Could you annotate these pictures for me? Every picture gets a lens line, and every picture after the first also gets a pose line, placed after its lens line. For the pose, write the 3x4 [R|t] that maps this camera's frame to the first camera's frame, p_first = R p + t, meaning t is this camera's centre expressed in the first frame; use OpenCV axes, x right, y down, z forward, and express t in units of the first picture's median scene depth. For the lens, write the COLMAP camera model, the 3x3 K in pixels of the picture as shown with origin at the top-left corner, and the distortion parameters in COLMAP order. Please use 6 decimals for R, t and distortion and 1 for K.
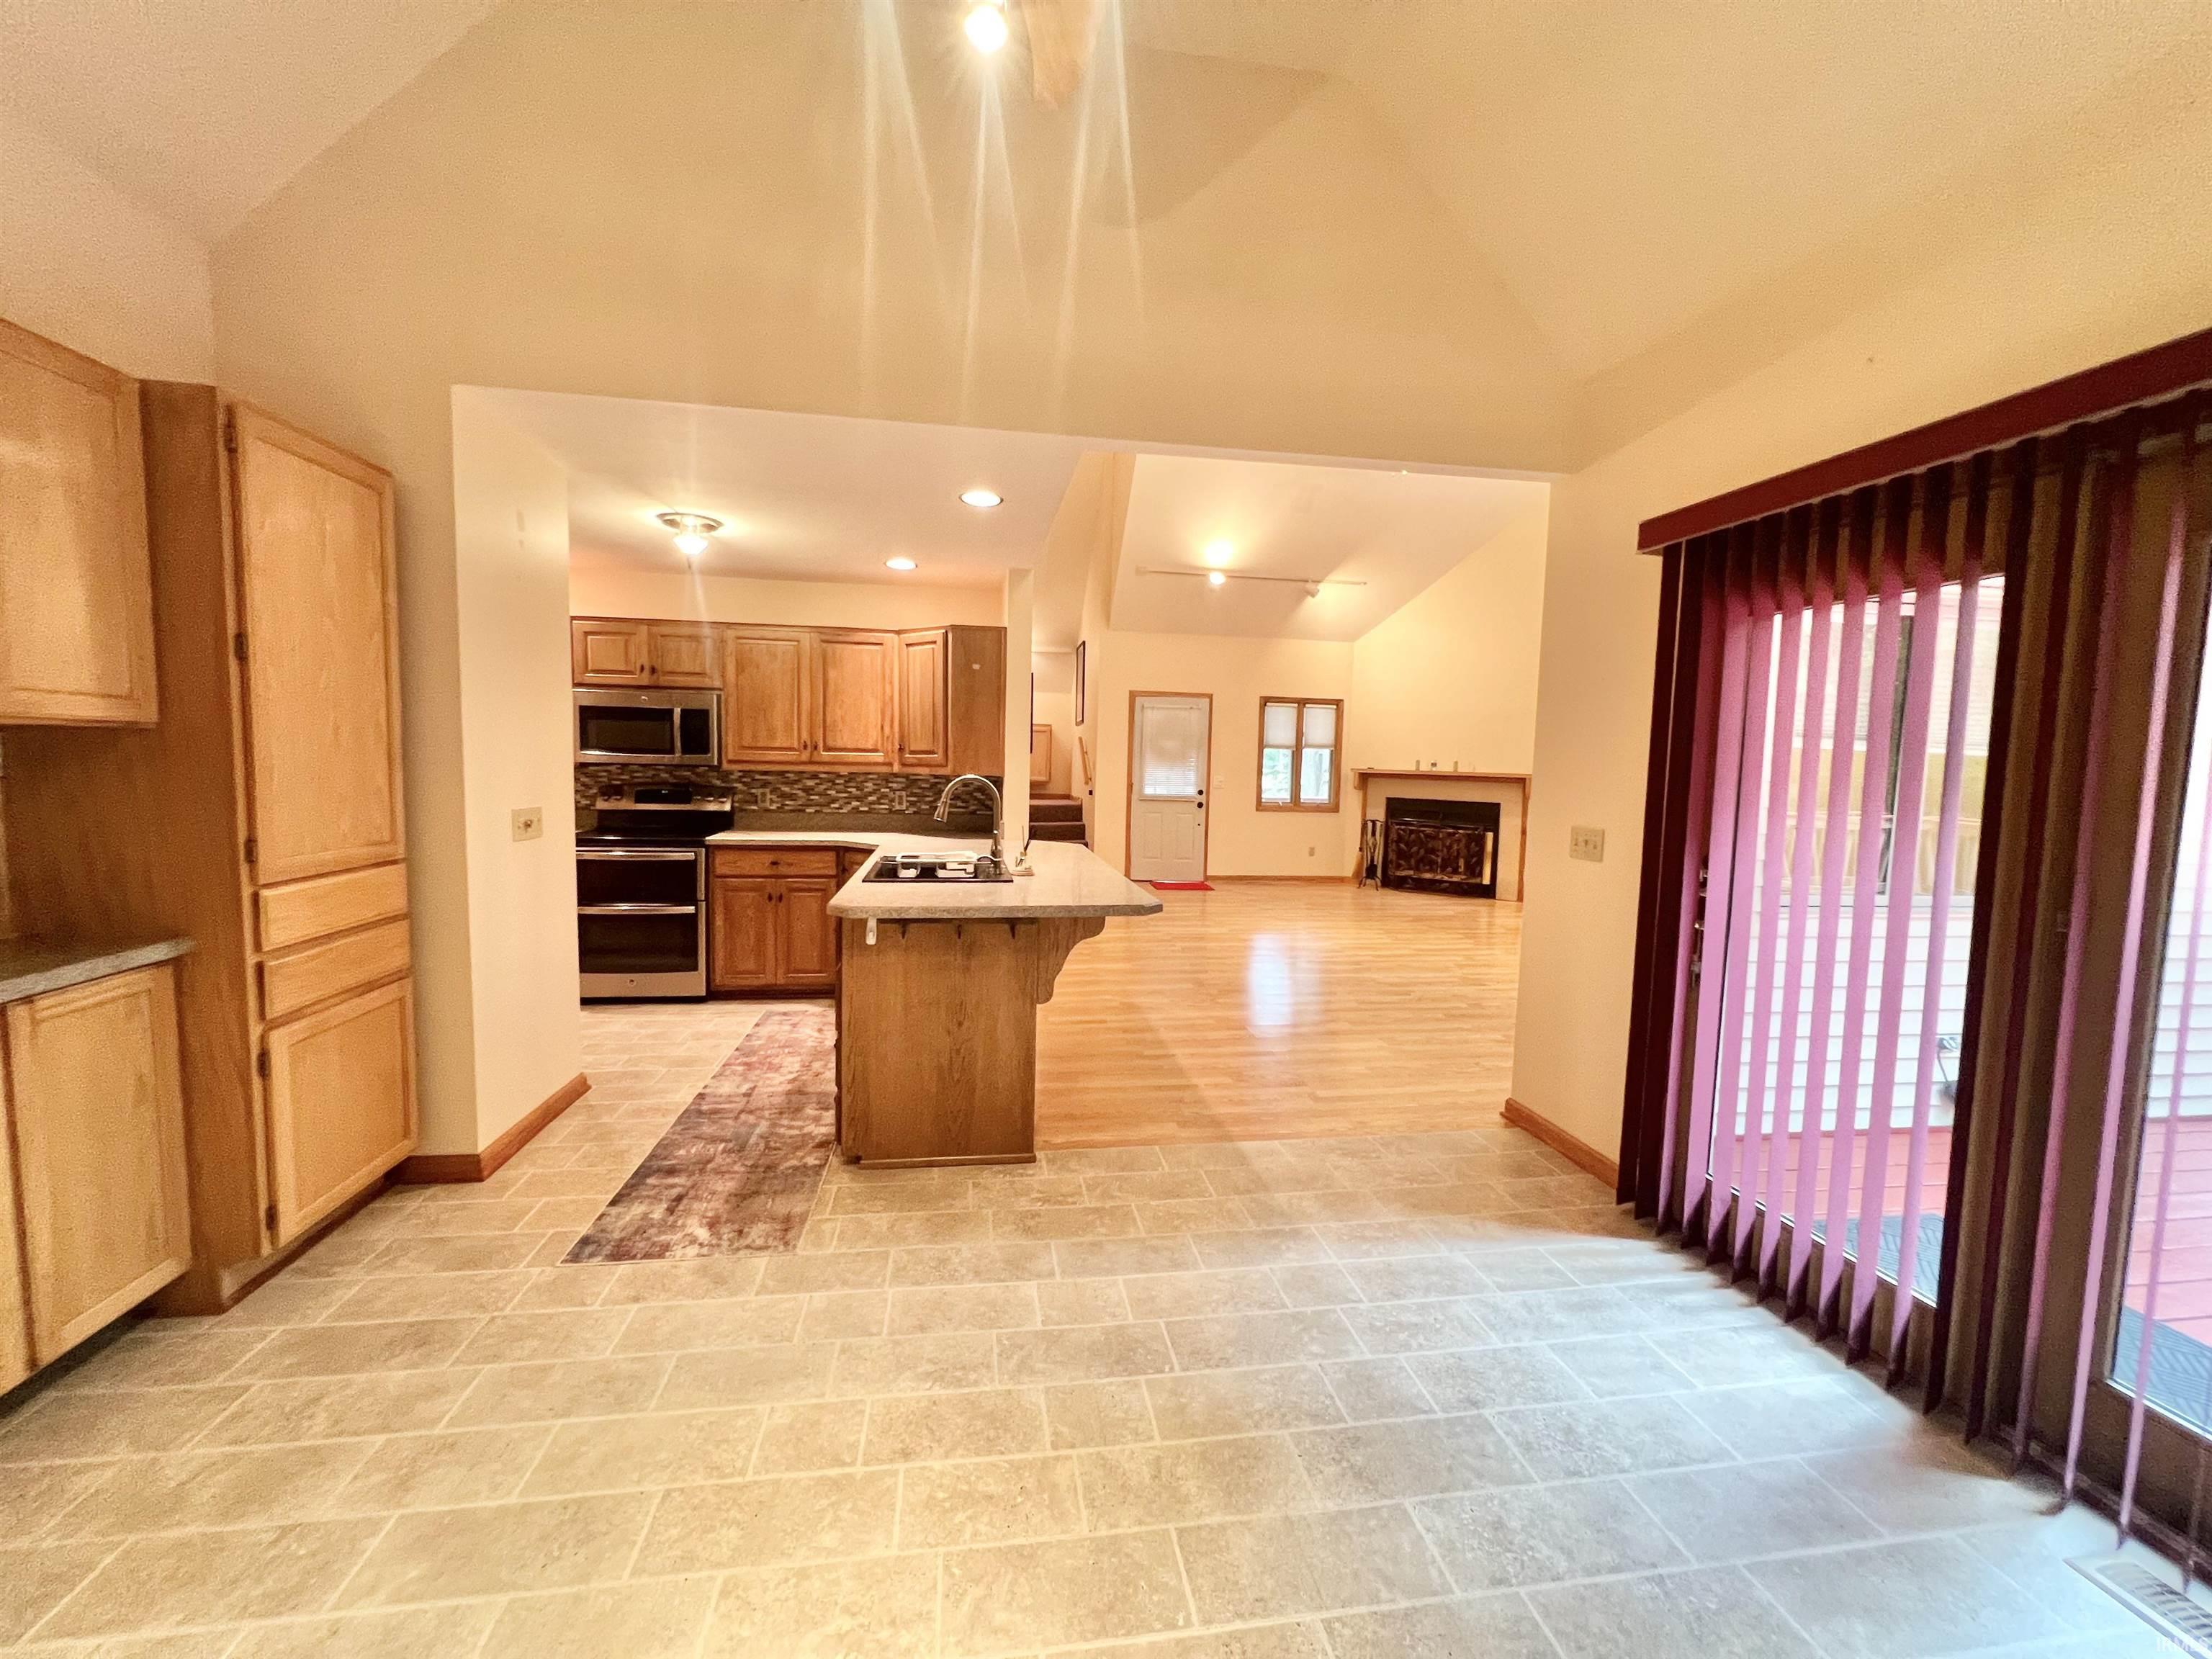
lens RADIAL K [[884.4, 0, 1103.1], [0, 884.4, 831.0], [0, 0, 1]] dist [-0.002158, 0.000577]
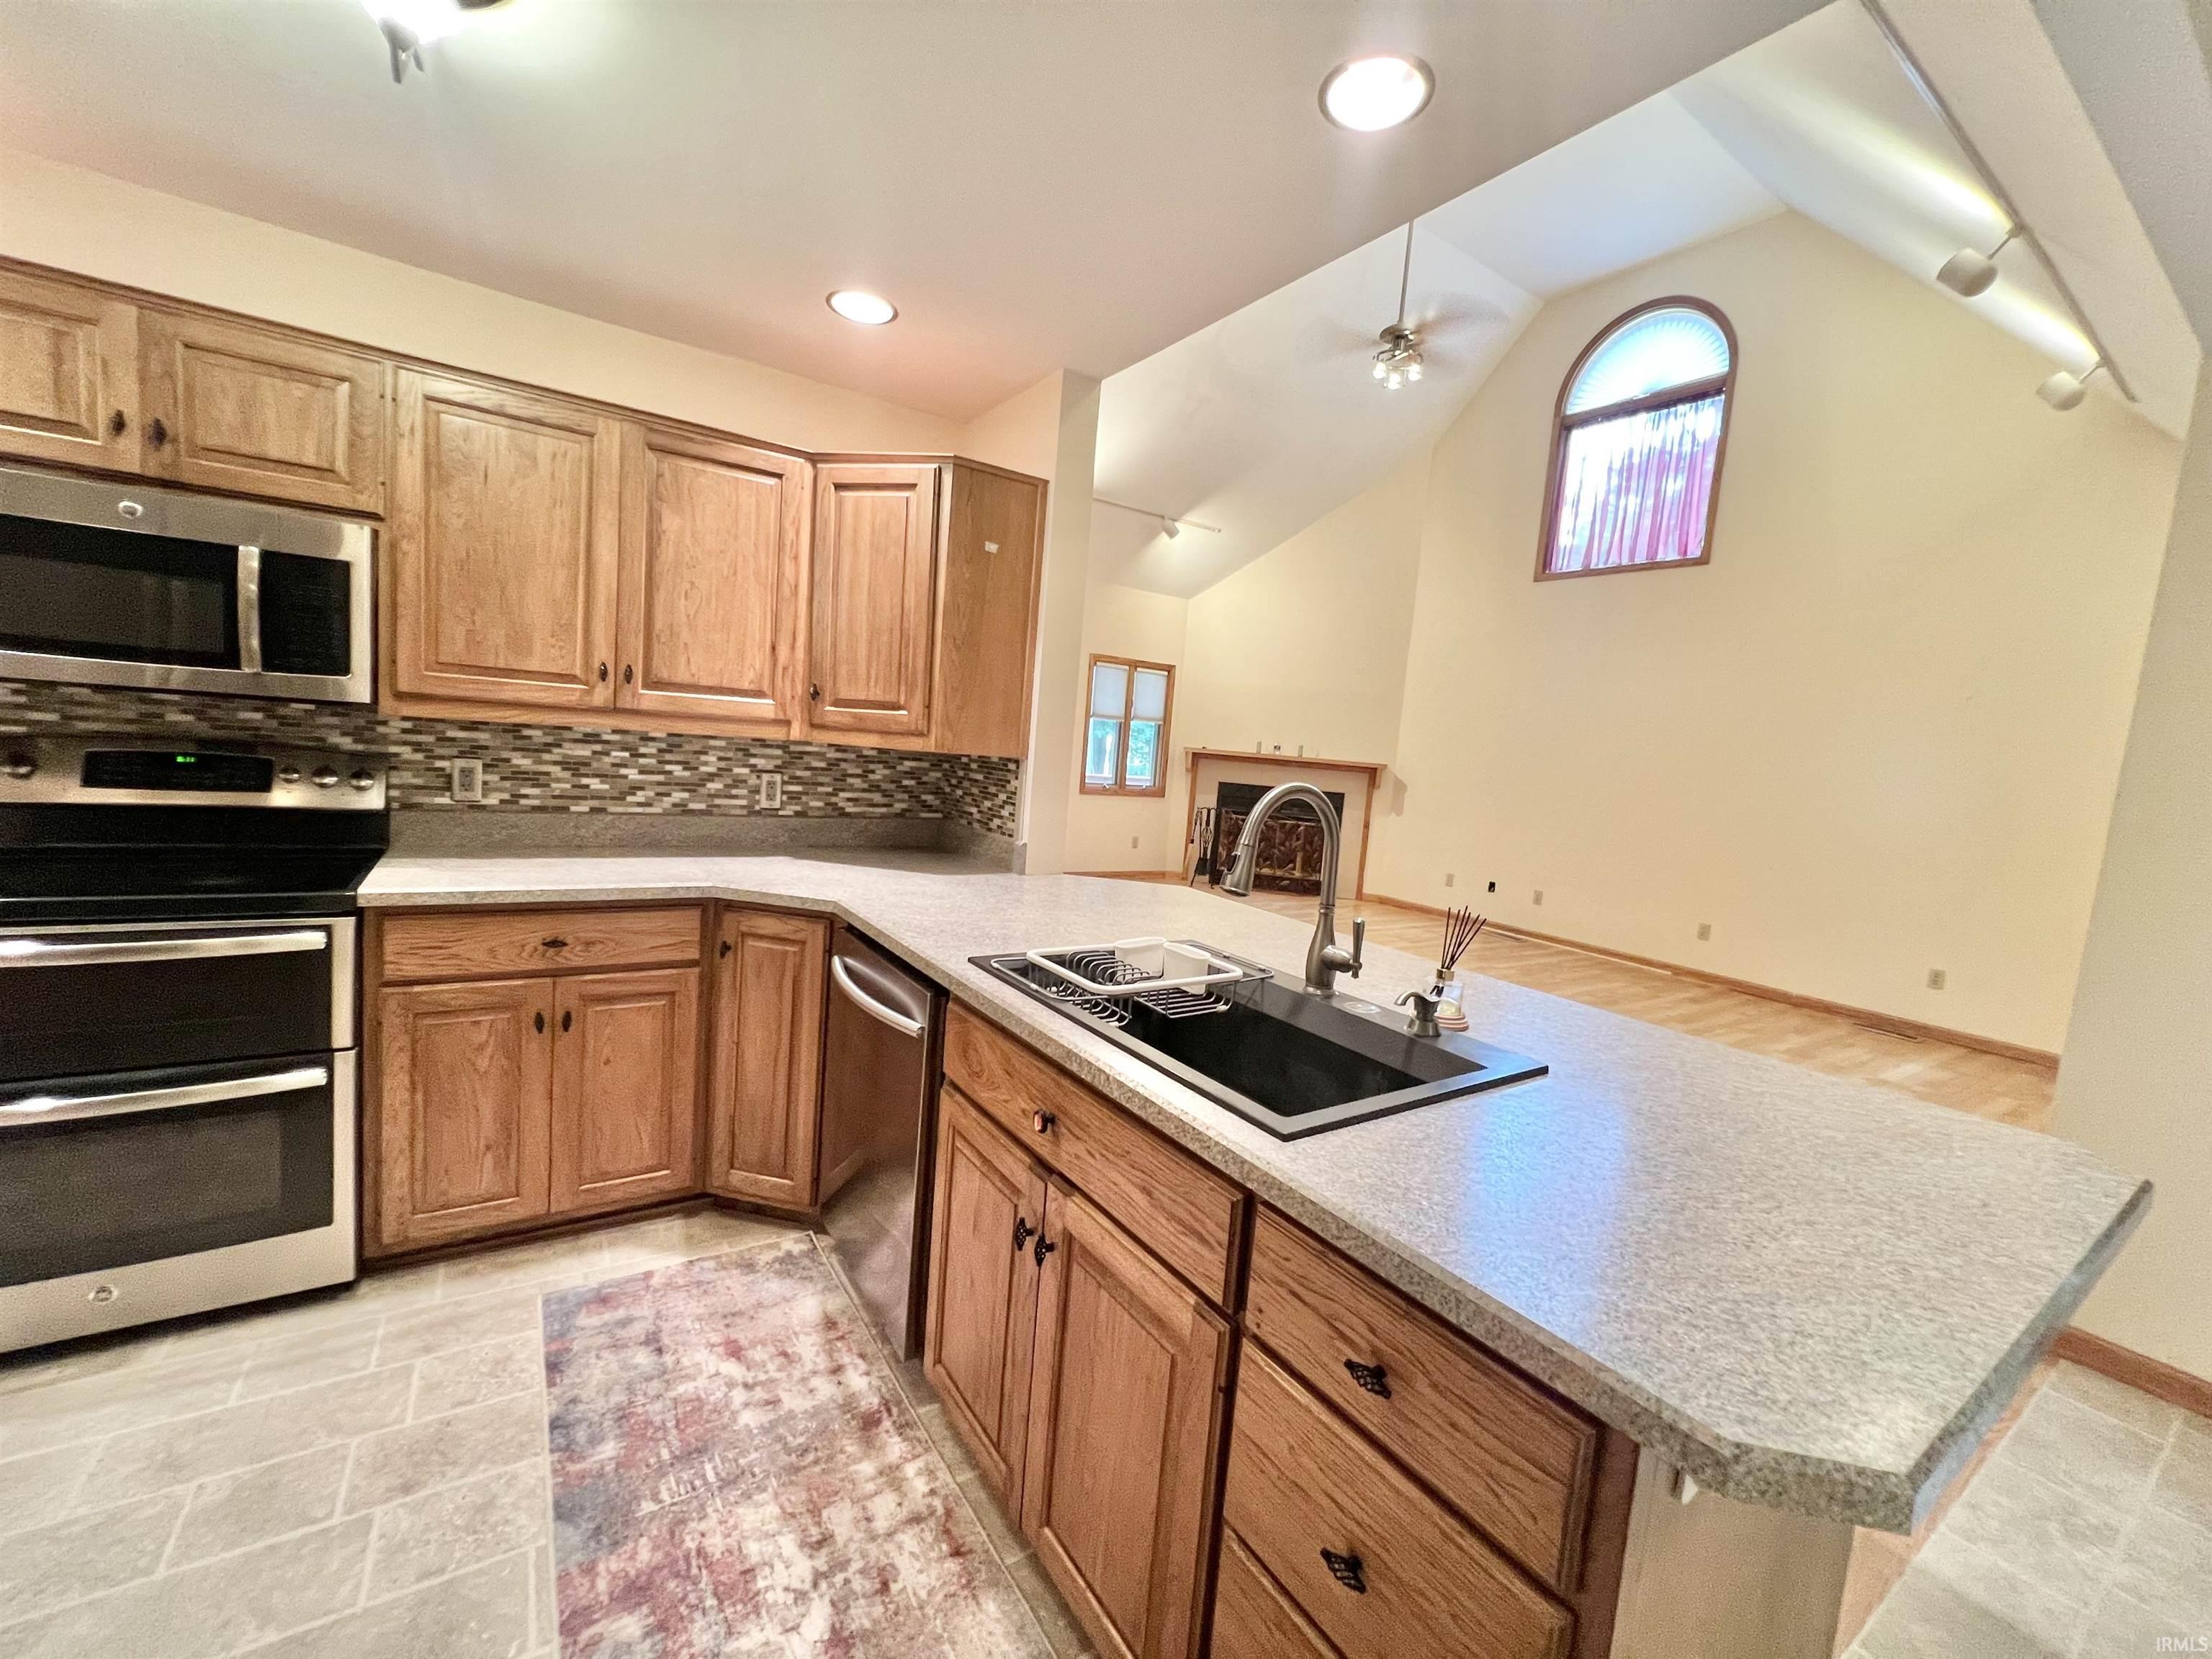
lens RADIAL K [[892.0, 0, 1103.3], [0, 892.0, 831.3], [0, 0, 1]] dist [-0.001153, 0.000235]
pose [[0.910159, 0.006771, 0.414204, -0.165733], [-0.024586, 0.998987, 0.037695, -0.021904], [-0.413529, -0.044492, 0.909403, 0.268235]]
